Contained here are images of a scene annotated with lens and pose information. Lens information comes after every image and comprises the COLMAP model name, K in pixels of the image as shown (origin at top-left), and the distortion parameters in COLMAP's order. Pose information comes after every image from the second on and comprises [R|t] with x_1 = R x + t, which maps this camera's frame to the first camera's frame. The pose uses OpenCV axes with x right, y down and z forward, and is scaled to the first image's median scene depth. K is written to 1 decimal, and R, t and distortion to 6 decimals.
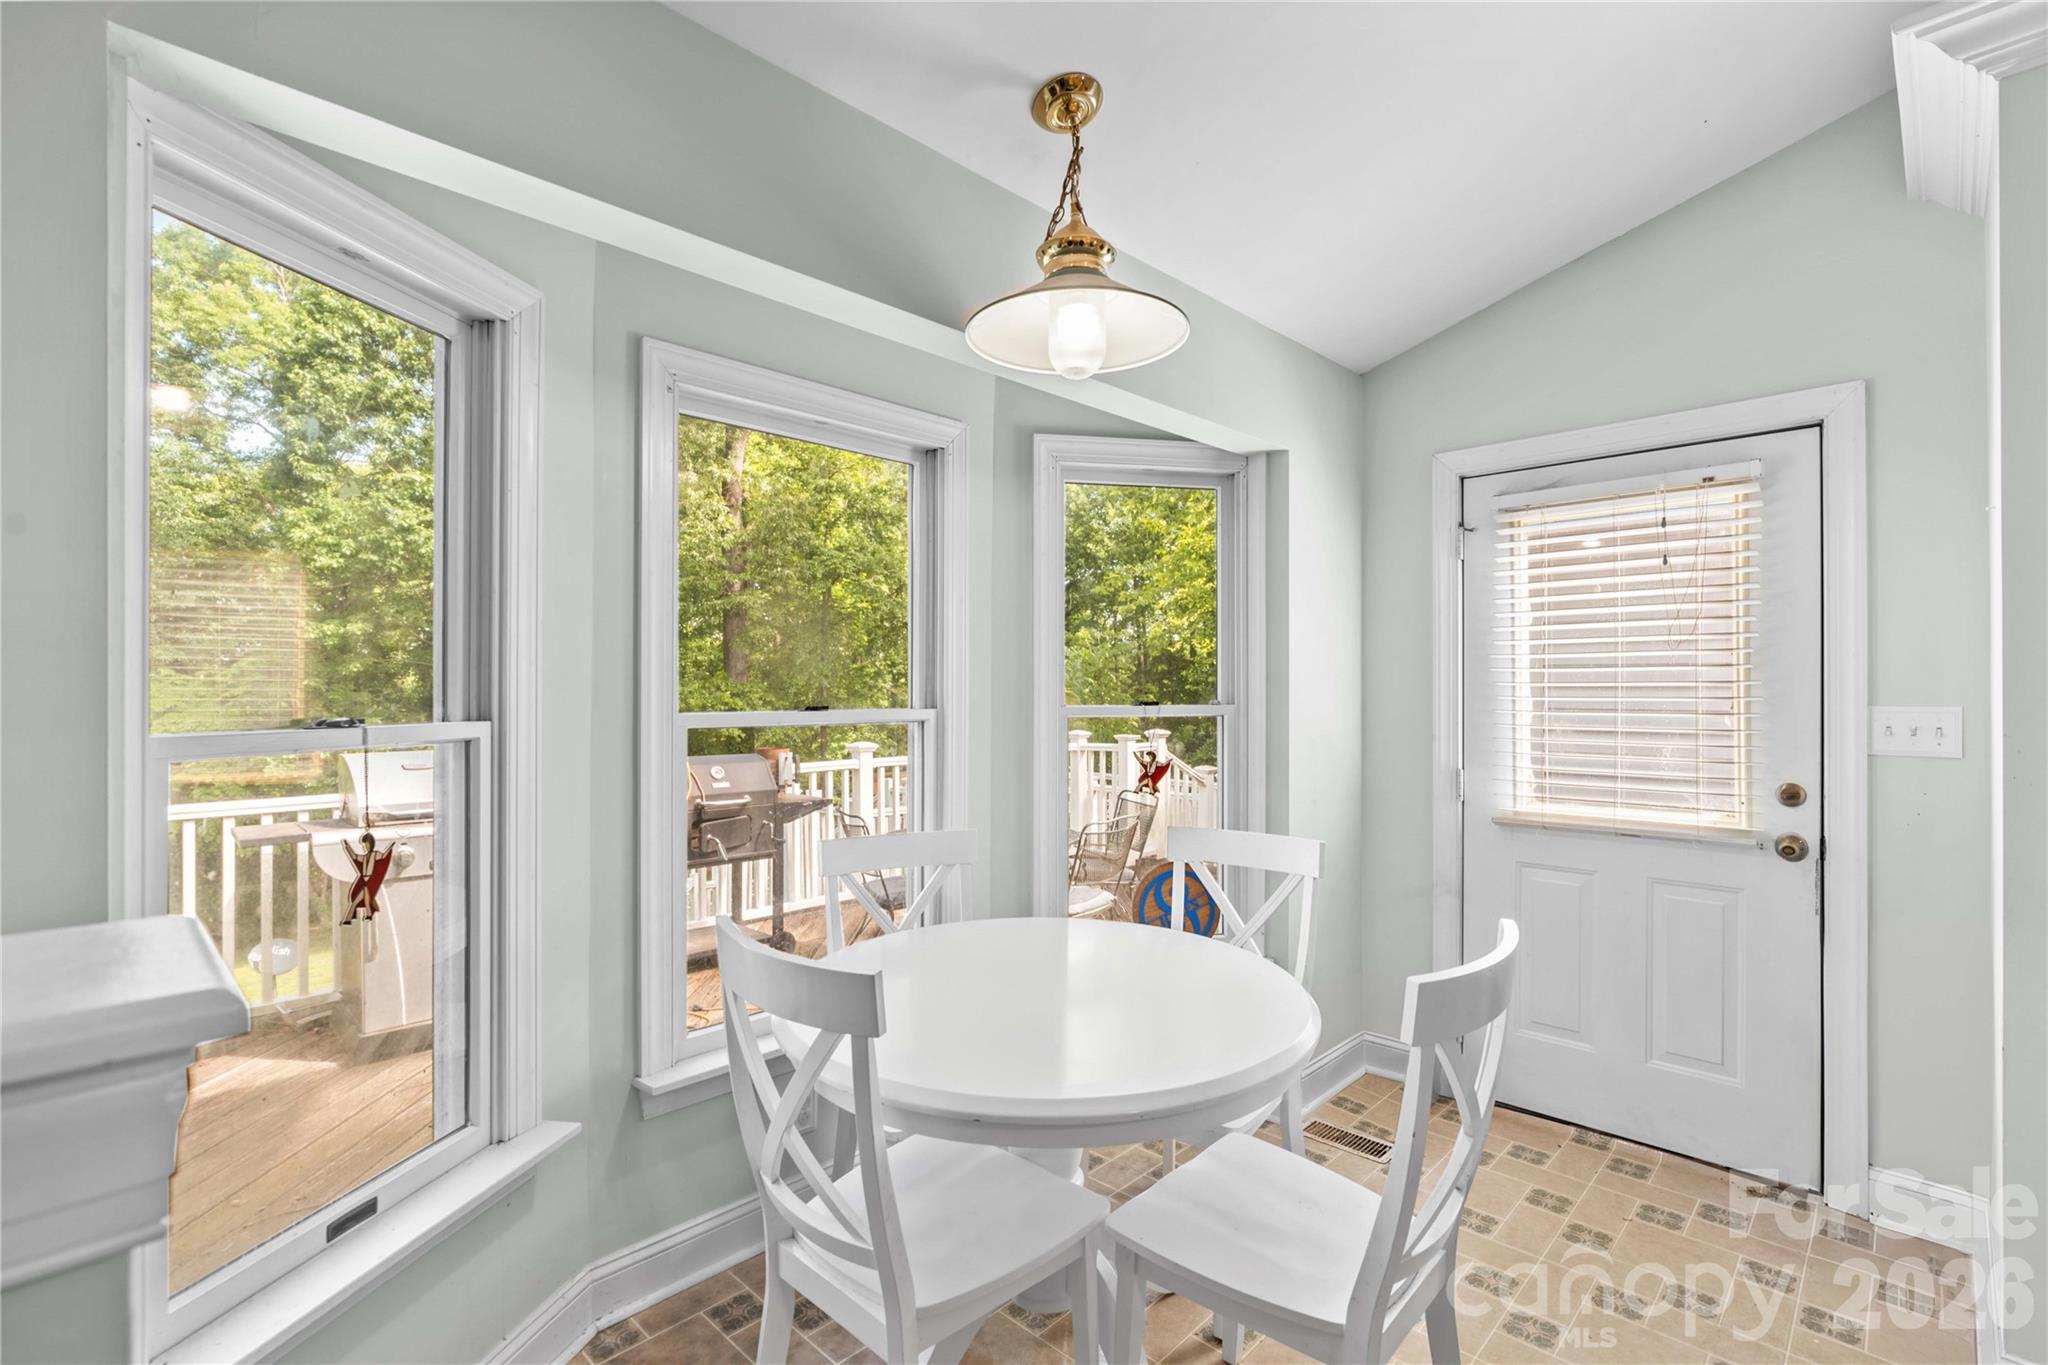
lens RADIAL K [[945.9, 0, 1004.1], [0, 945.9, 688.7], [0, 0, 1]] dist [-0.011532, 0.001629]
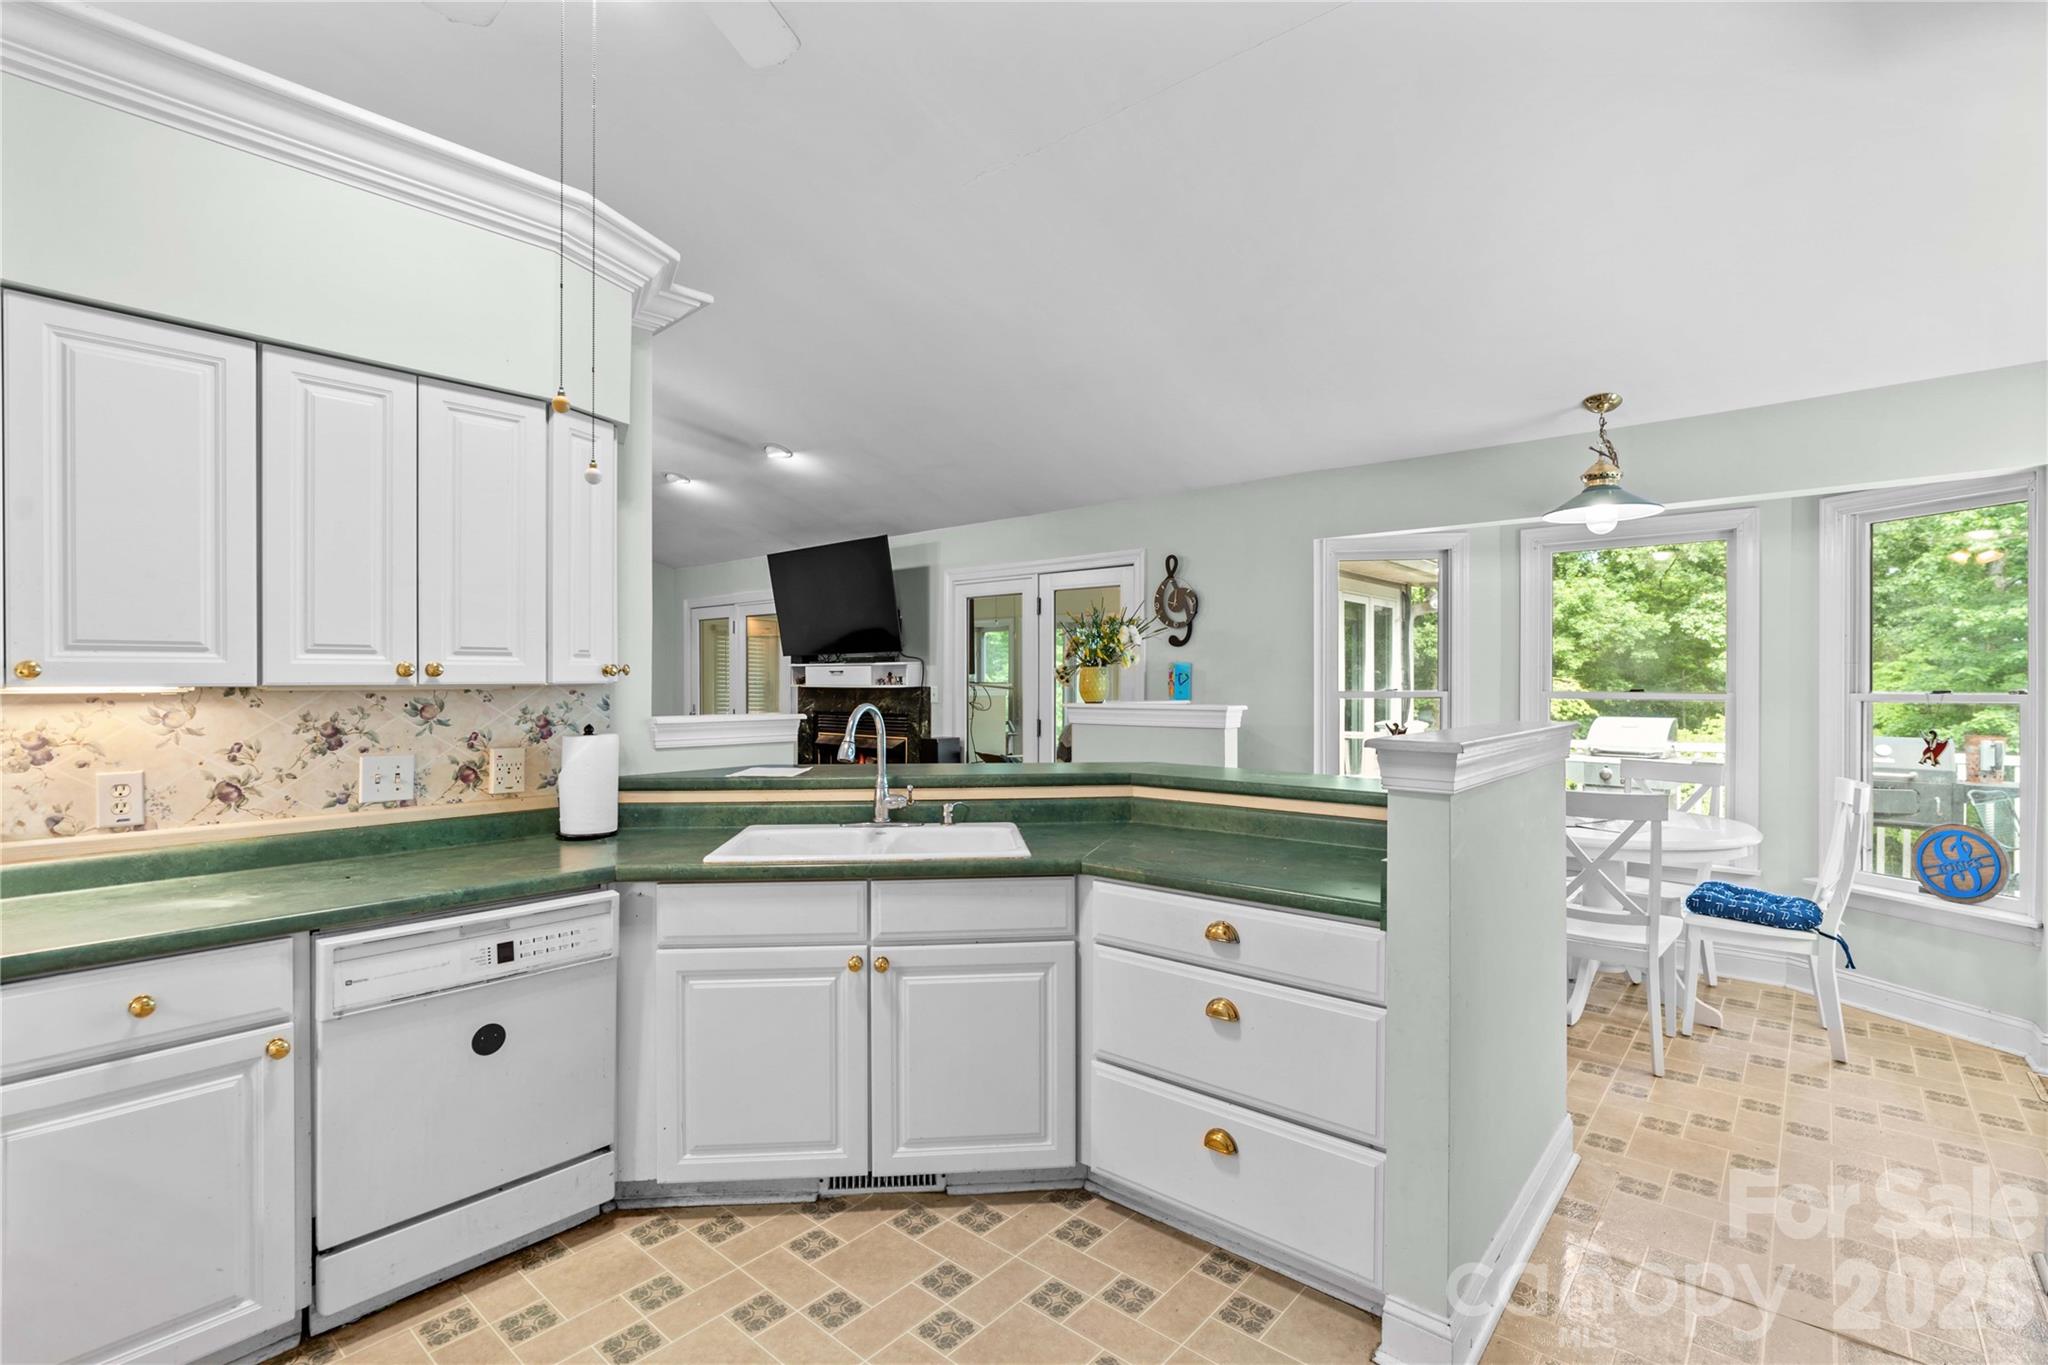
lens RADIAL K [[927.0, 0, 1032.7], [0, 927.0, 677.8], [0, 0, 1]] dist [-0.010163, 0.000527]
pose [[0.079990, -0.001039, -0.996795, 1.468883], [-0.001166, 0.999999, -0.001136, -0.000402], [0.996795, 0.001253, 0.079988, -0.318696]]
